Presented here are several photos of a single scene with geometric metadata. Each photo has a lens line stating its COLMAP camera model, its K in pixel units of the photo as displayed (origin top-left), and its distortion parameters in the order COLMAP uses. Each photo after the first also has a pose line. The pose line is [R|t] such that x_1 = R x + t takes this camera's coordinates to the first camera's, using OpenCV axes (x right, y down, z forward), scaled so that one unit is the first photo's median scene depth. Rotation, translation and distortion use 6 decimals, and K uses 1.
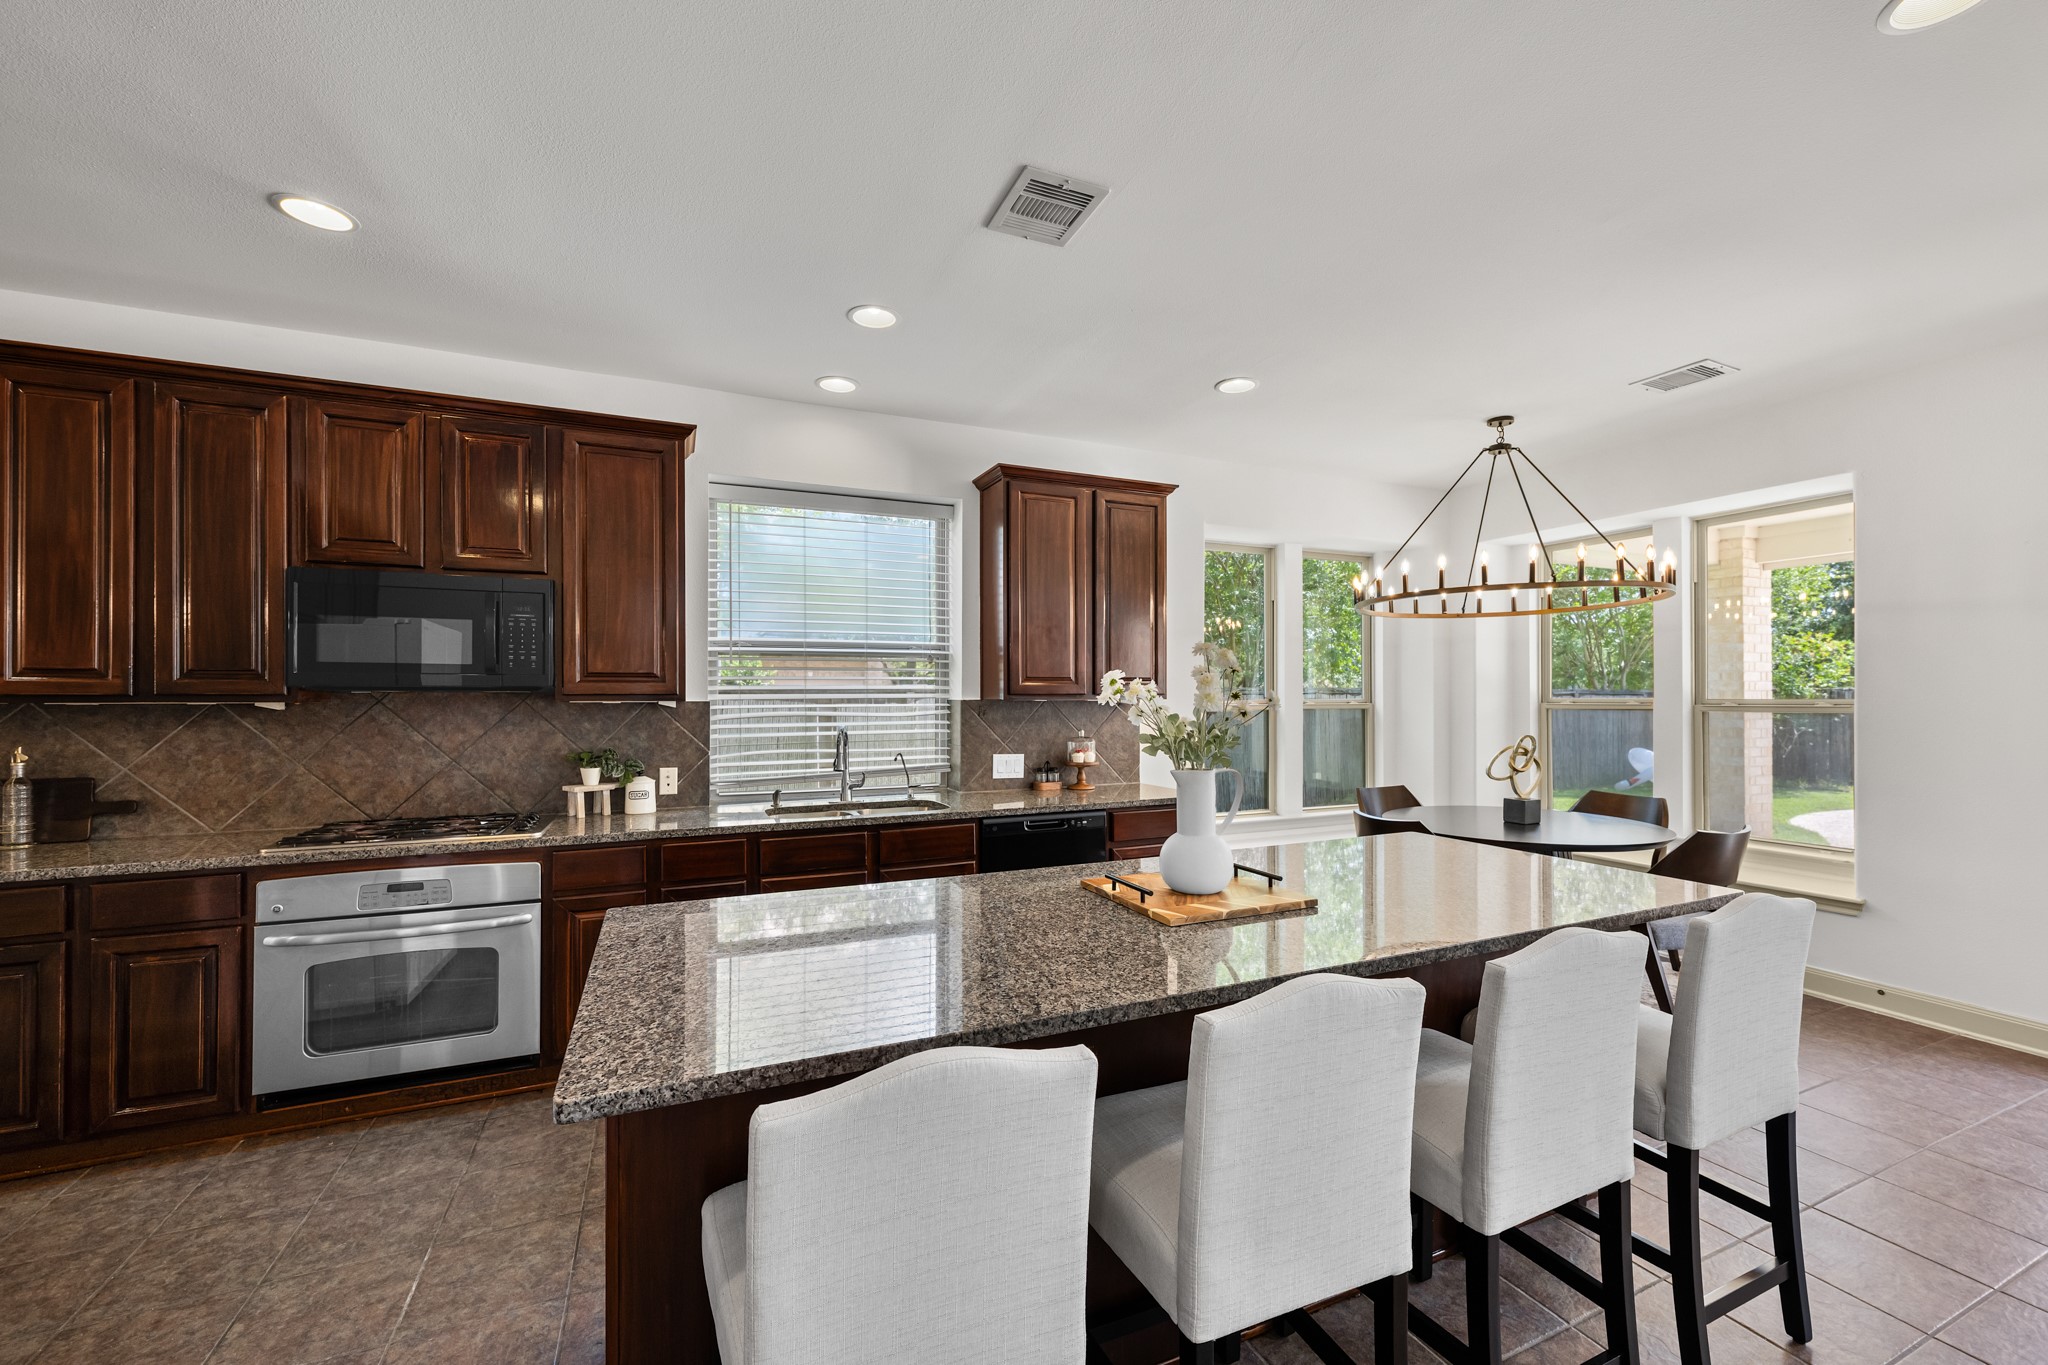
lens RADIAL K [[809.0, 0, 1024.3], [0, 809.0, 695.3], [0, 0, 1]] dist [-0.000147, -0.000213]
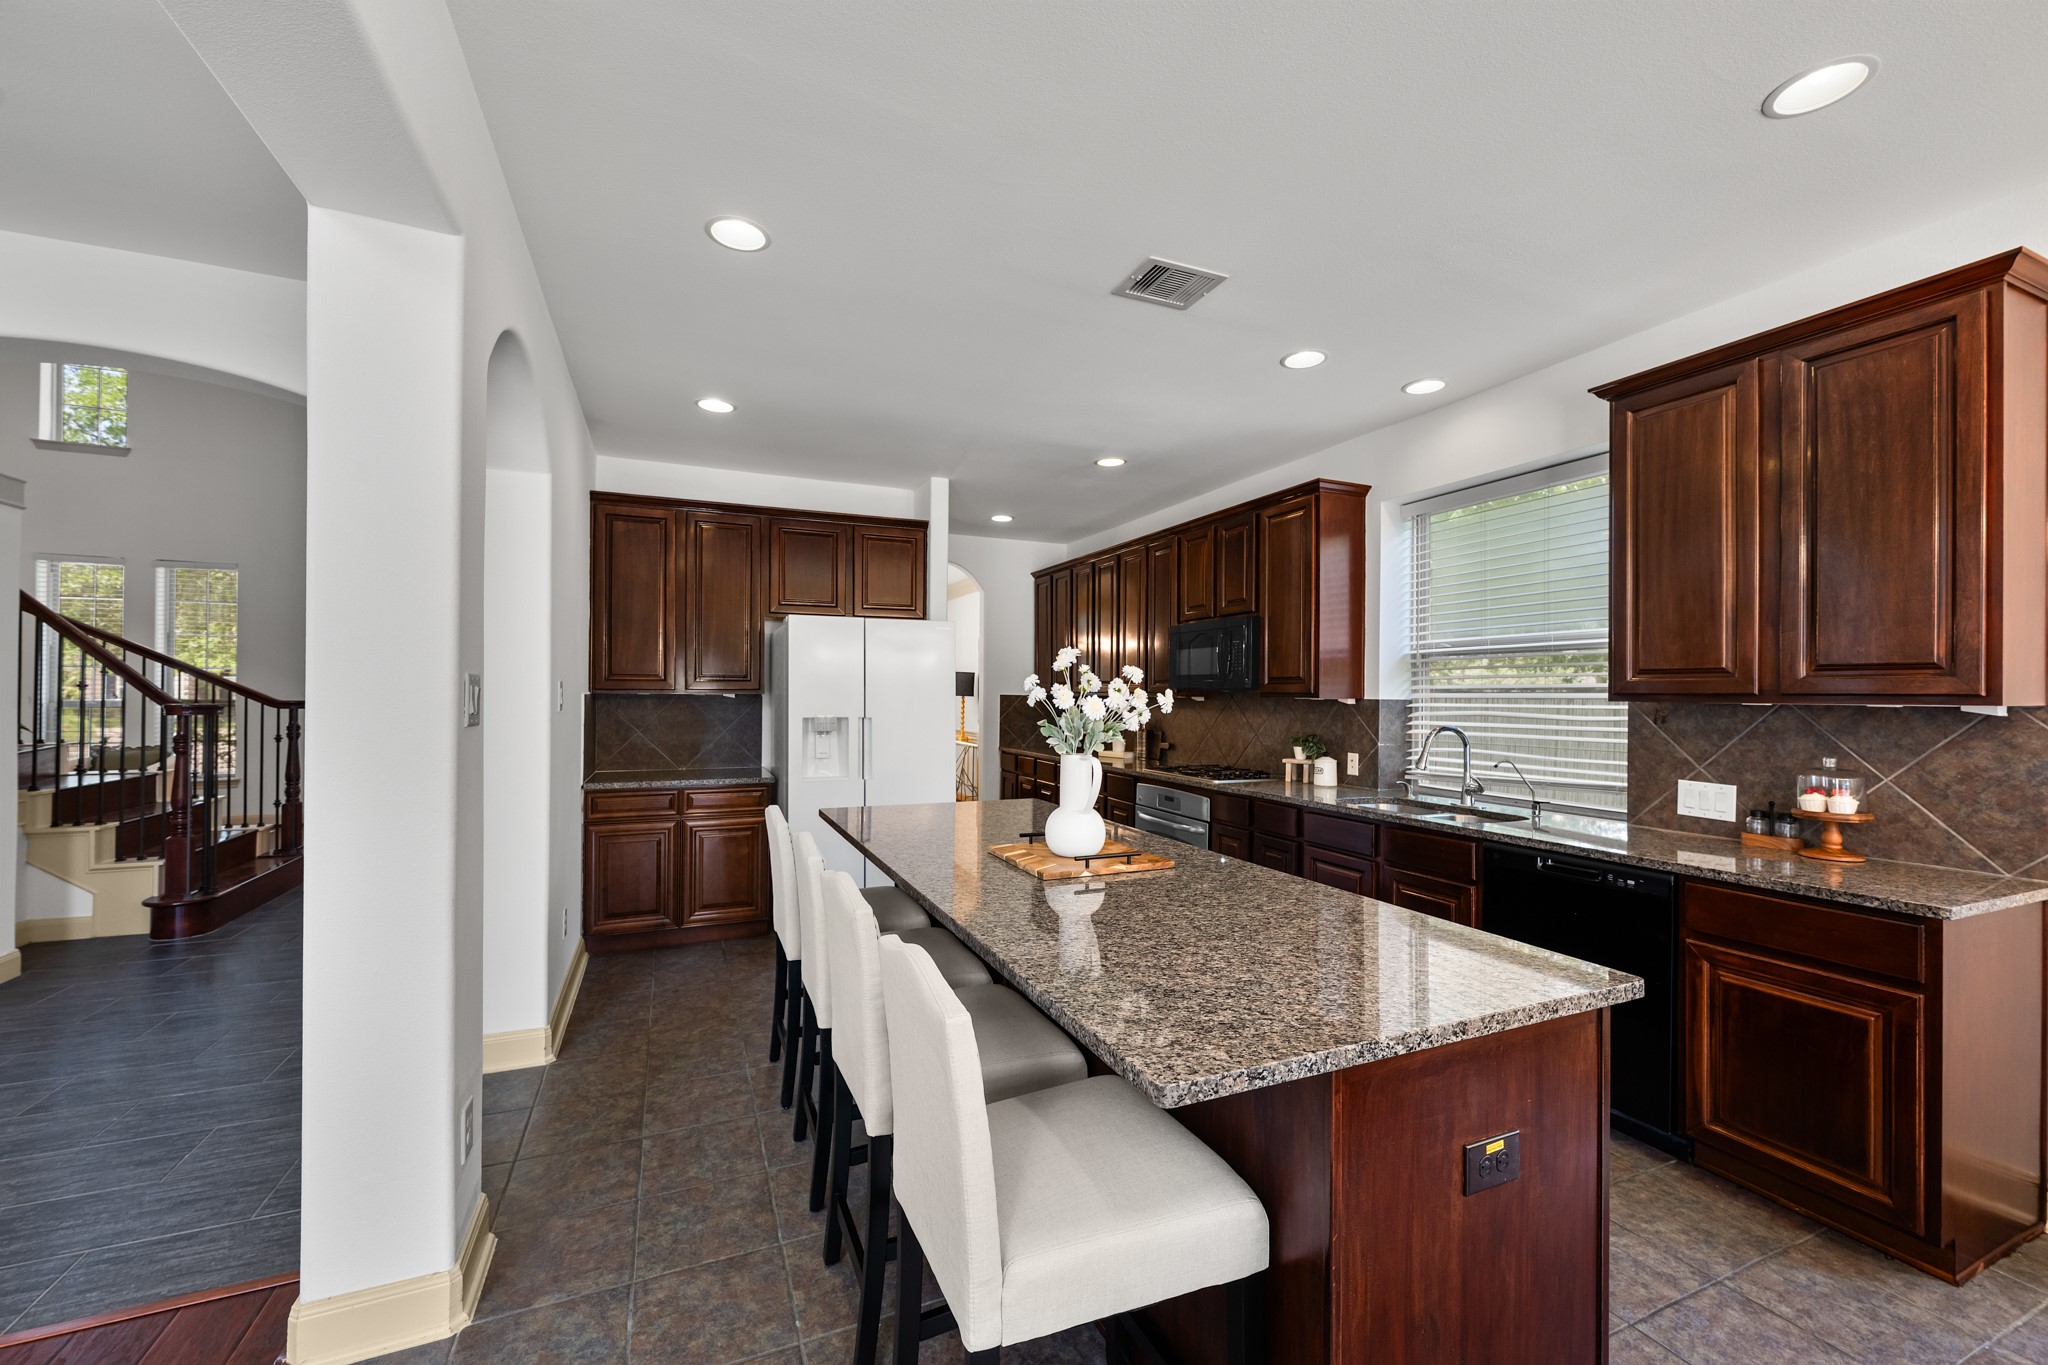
lens RADIAL K [[812.0, 0, 1027.5], [0, 812.0, 690.5], [0, 0, 1]] dist [-0.000786, -0.000032]
pose [[-0.008225, -0.001276, -0.999965, 0.712097], [-0.004594, 0.999989, -0.001239, -0.001010], [0.999956, 0.004584, -0.008231, 0.467943]]
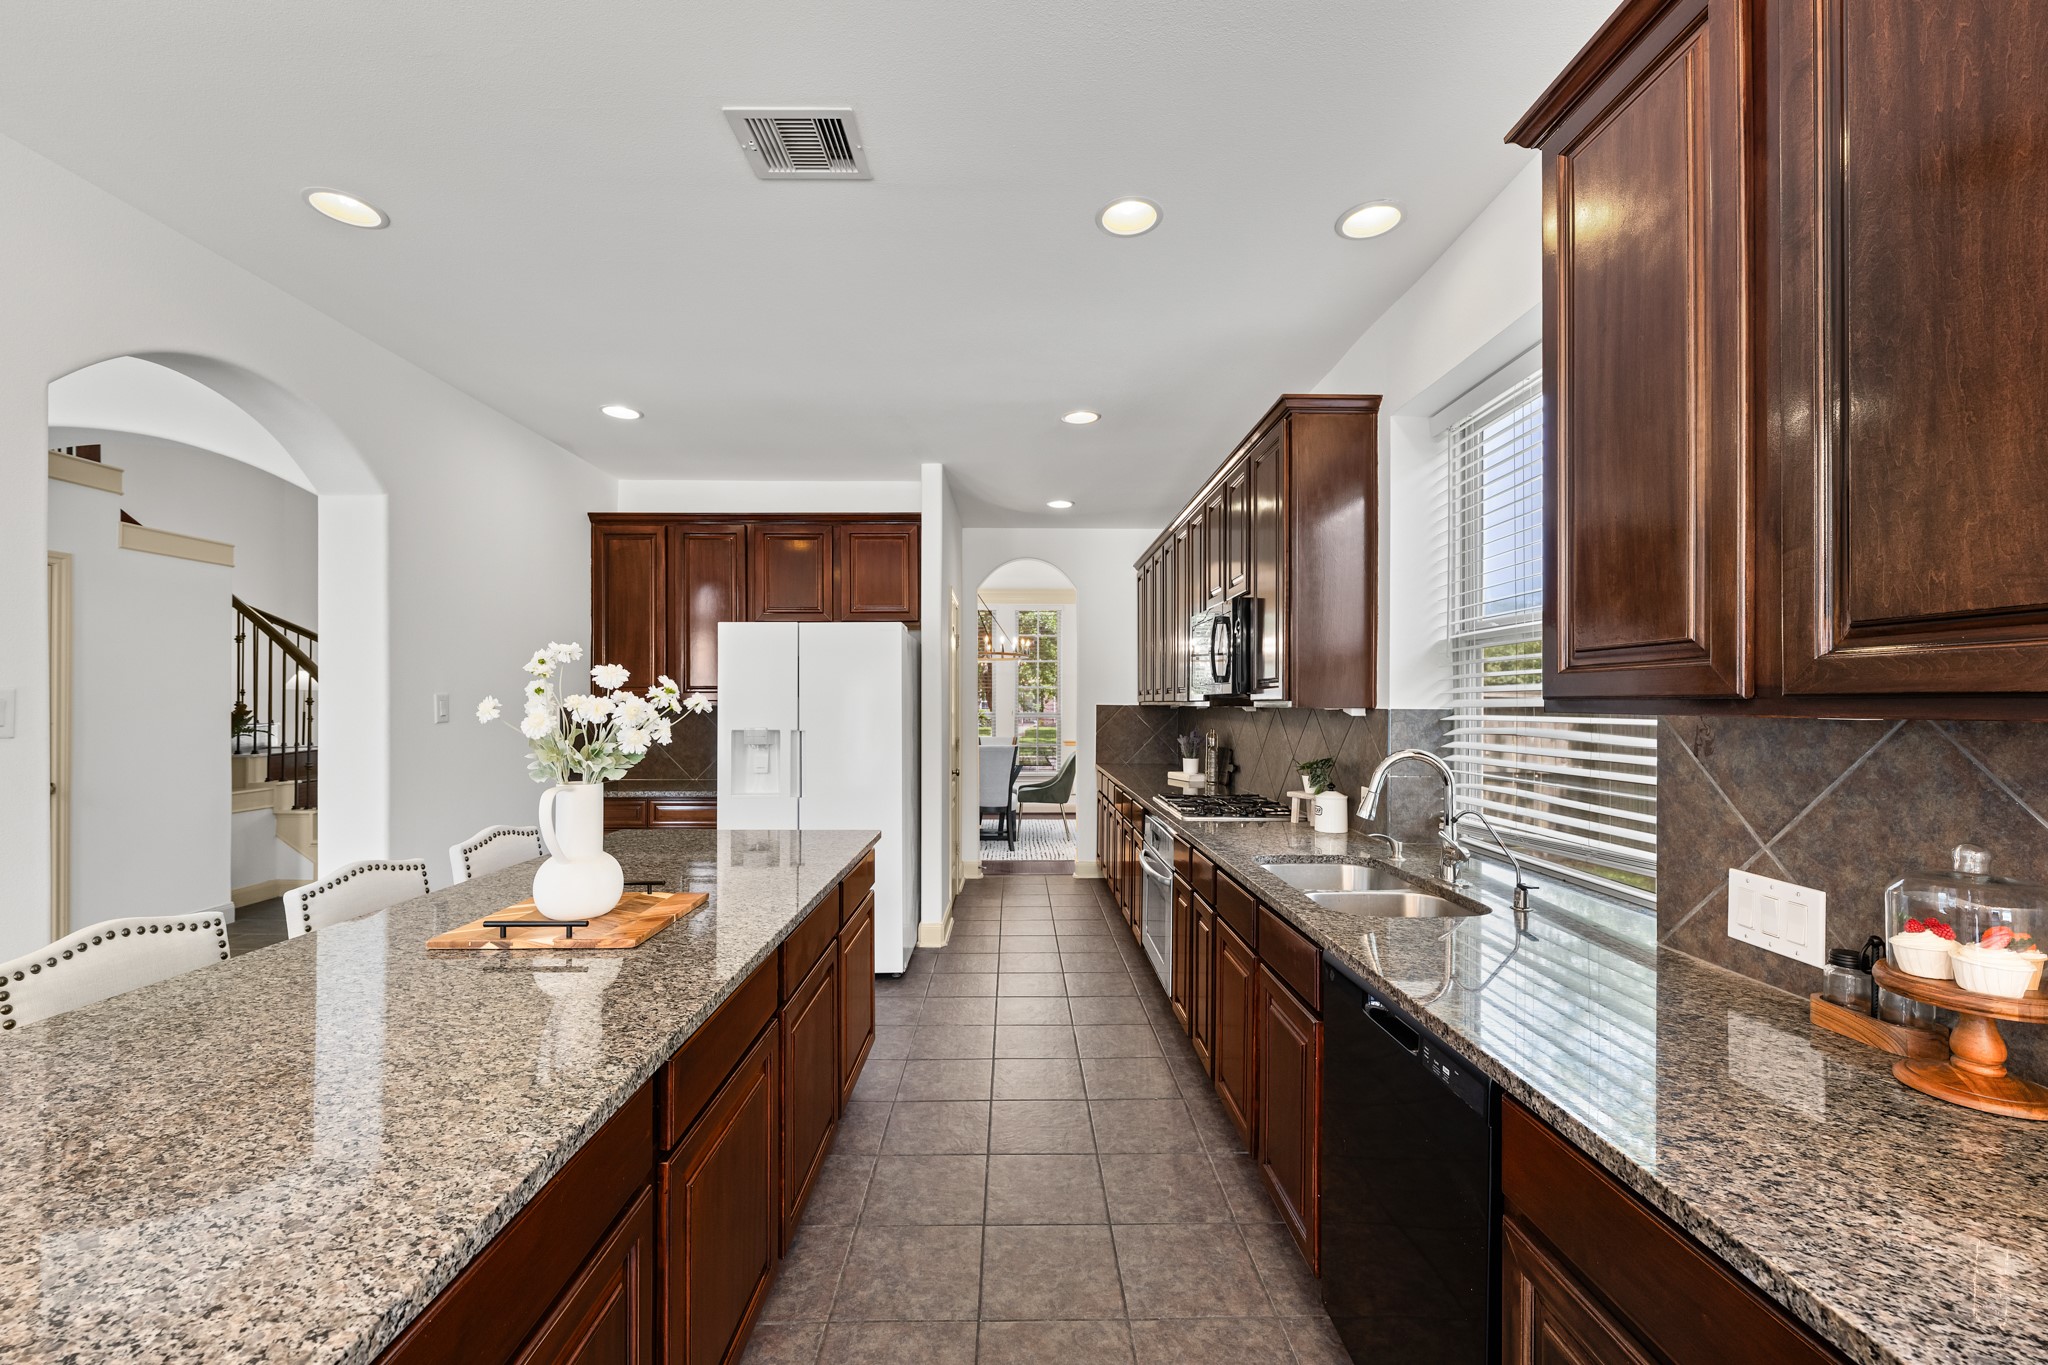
lens RADIAL K [[818.5, 0, 1024.8], [0, 818.5, 700.2], [0, 0, 1]] dist [0.000012, 0.000075]
pose [[-0.396765, -0.000793, -0.917920, 0.435033], [0.001709, 0.999997, -0.001603, -0.000027], [0.917919, -0.002205, -0.396762, 0.913285]]
